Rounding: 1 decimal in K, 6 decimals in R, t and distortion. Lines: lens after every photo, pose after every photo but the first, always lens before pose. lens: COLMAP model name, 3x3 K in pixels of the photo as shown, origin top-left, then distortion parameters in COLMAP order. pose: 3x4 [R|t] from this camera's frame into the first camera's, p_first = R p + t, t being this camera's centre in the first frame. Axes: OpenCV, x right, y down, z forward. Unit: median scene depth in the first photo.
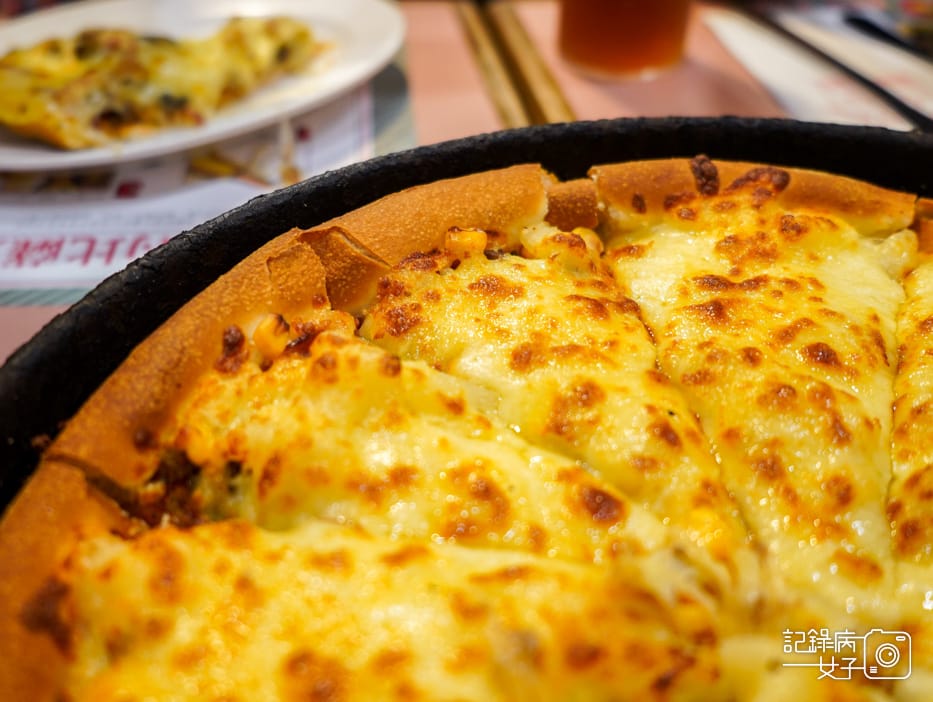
lens RADIAL K [[966.2, 0, 417.8], [0, 966.2, 406.6], [0, 0, 1]] dist [0.007711, 0.014314]
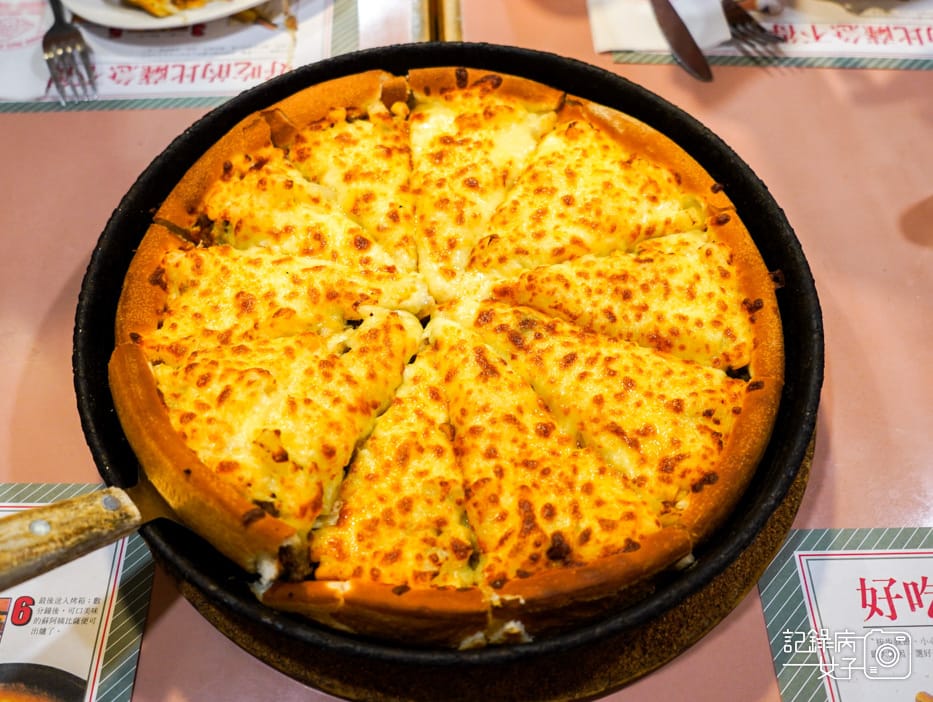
lens RADIAL K [[887.3, 0, 463.1], [0, 887.3, 329.0], [0, 0, 1]] dist [-0.012396, 0.002048]
pose [[0.998173, 0.050643, -0.032965, 0.500632], [-0.038942, 0.956260, 0.289914, -0.351227], [0.046206, -0.288101, 0.956485, -1.237781]]
